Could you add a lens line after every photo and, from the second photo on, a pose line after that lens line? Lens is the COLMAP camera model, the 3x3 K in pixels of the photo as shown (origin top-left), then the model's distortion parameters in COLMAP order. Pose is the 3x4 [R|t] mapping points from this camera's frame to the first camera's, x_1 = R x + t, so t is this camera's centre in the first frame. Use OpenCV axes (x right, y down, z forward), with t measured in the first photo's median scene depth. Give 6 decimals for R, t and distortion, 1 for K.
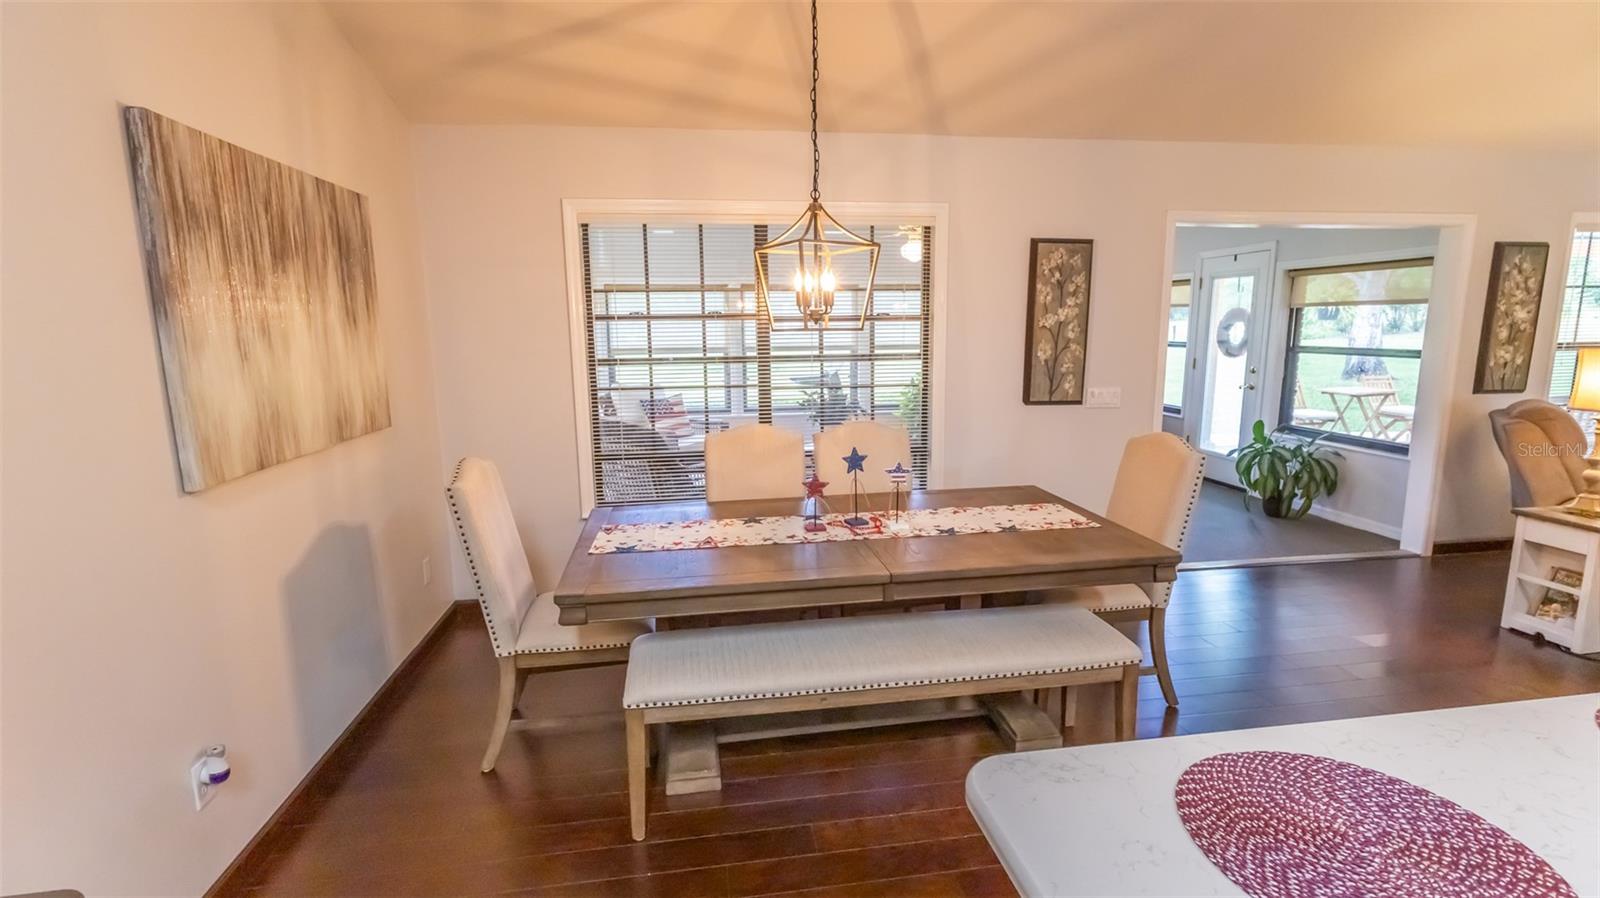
lens RADIAL K [[740.6, 0, 799.5], [0, 740.6, 437.8], [0, 0, 1]] dist [0.006062, 0.002440]
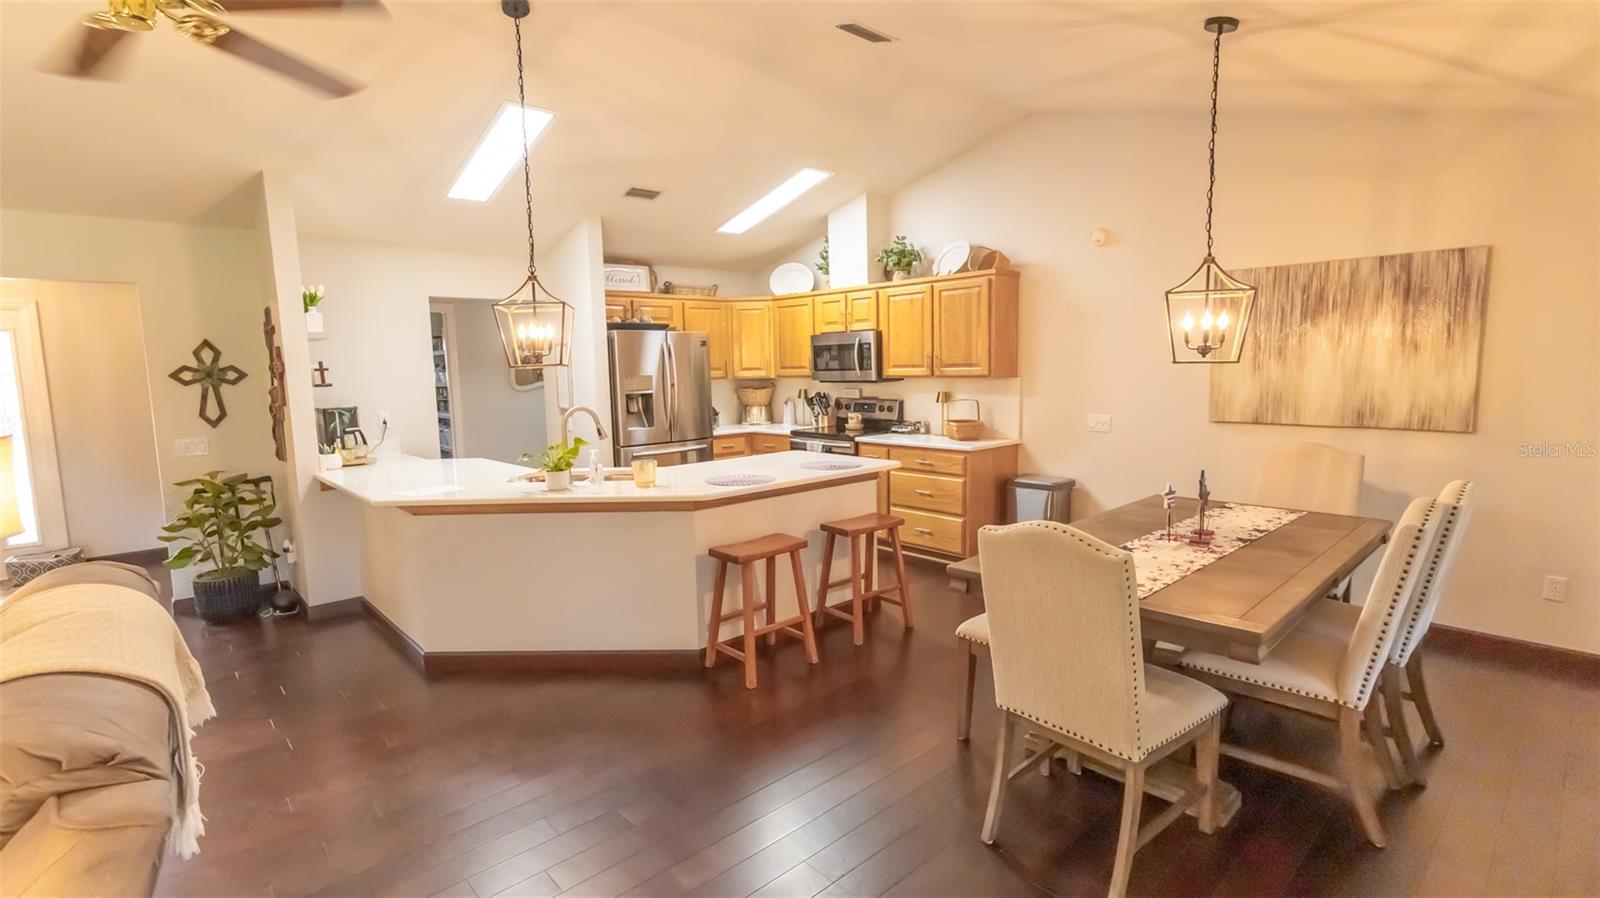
lens RADIAL K [[740.6, 0, 798.9], [0, 740.6, 453.7], [0, 0, 1]] dist [0.006062, 0.002440]
pose [[-0.829825, 0.092533, -0.550299, 0.944734], [-0.058669, 0.966223, 0.250941, -0.202693], [0.554932, 0.240522, -0.796367, 1.245766]]
